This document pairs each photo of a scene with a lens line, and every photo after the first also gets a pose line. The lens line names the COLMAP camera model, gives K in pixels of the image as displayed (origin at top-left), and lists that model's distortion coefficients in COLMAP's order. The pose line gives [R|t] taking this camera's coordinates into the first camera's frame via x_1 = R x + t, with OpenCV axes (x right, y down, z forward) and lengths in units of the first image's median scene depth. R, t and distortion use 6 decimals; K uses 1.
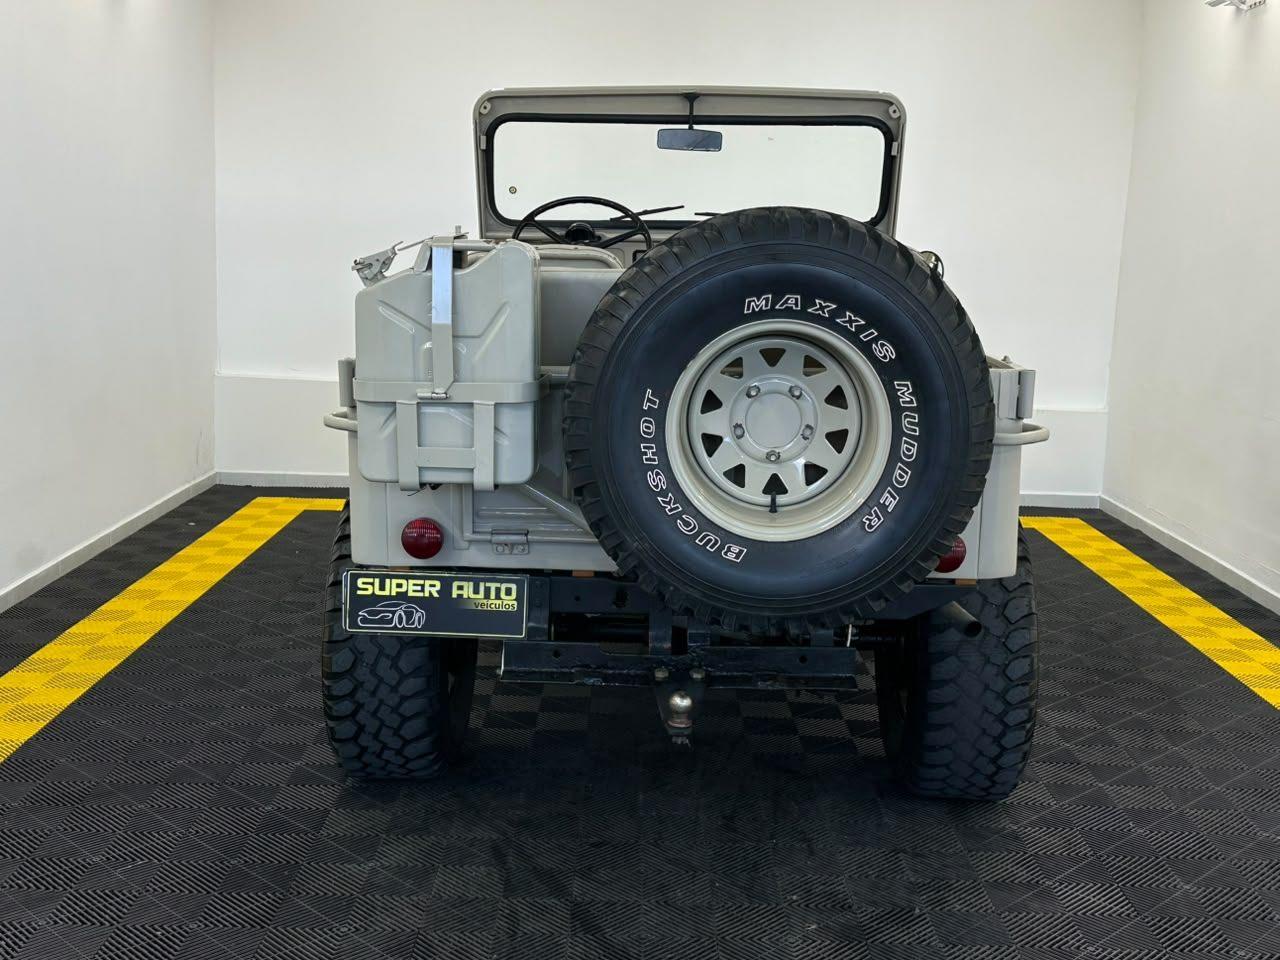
lens RADIAL K [[1453.4, 0, 636.2], [0, 1453.4, 497.4], [0, 0, 1]] dist [0.138679, 0.006074]
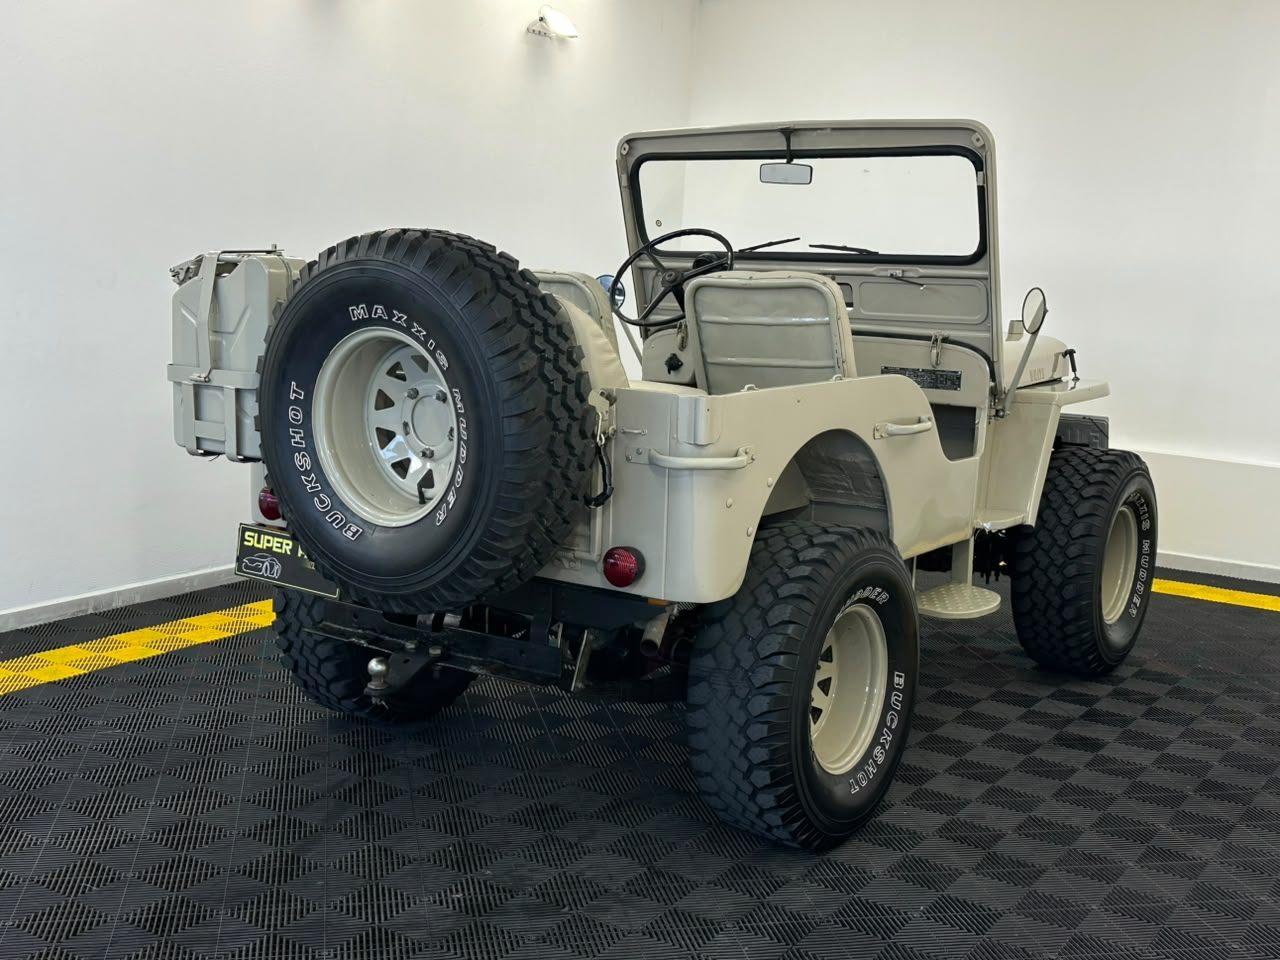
lens RADIAL K [[1453.2, 0, 640.0], [0, 1453.2, 480.0], [0, 0, 1]] dist [0.149755, 0.001710]
pose [[0.836581, 0.094116, -0.539698, 0.746506], [-0.116293, 0.993190, -0.007066, -0.017092], [0.535358, 0.068675, 0.841829, 0.139154]]
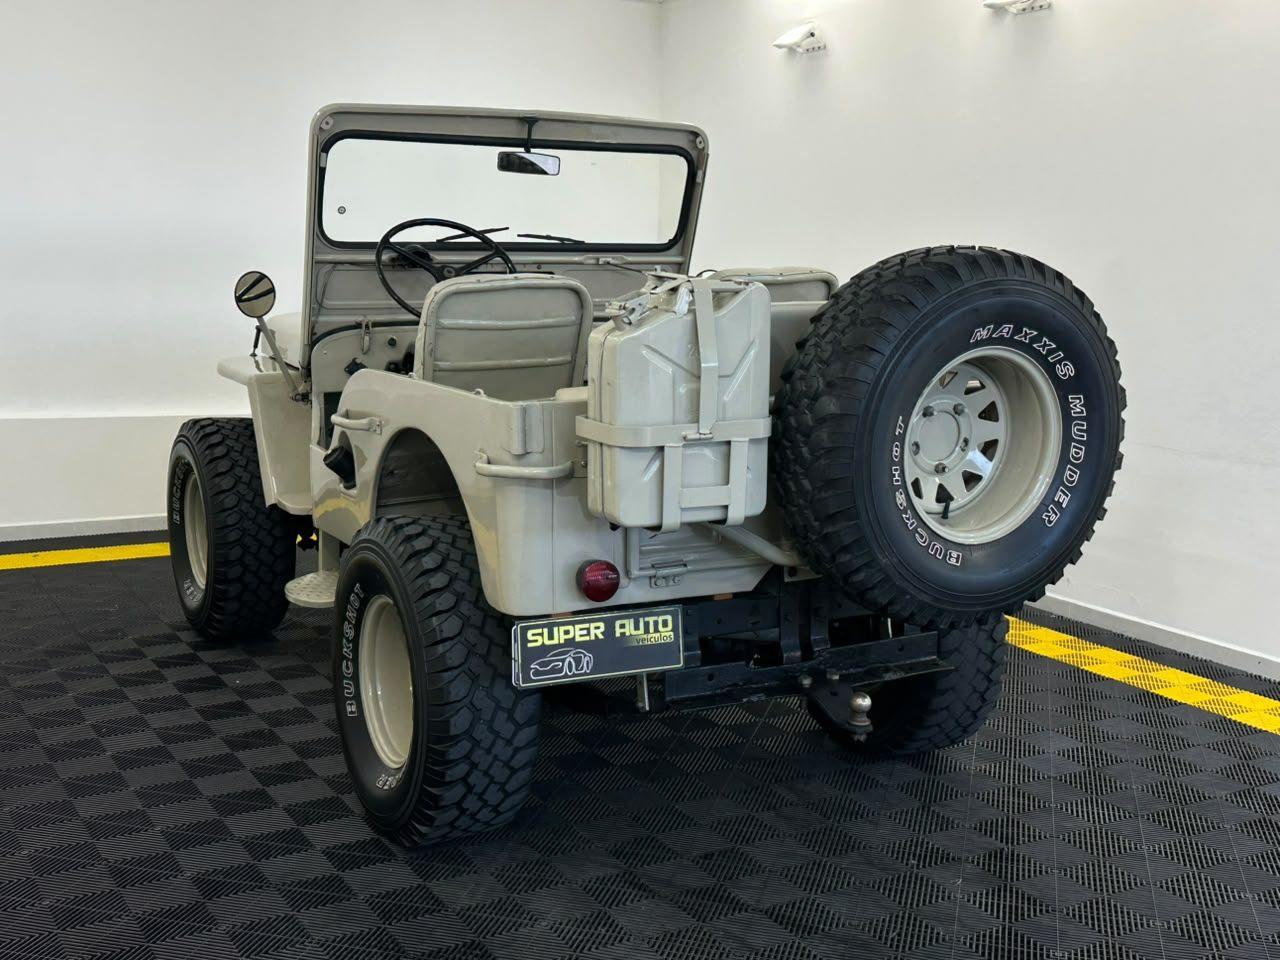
lens RADIAL K [[1453.4, 0, 636.2], [0, 1453.4, 497.4], [0, 0, 1]] dist [0.138679, 0.006074]
pose [[0.865720, -0.092742, 0.491861, -0.593543], [0.089800, 0.995518, 0.029652, -0.054176], [-0.492406, 0.018499, 0.870169, 0.128431]]
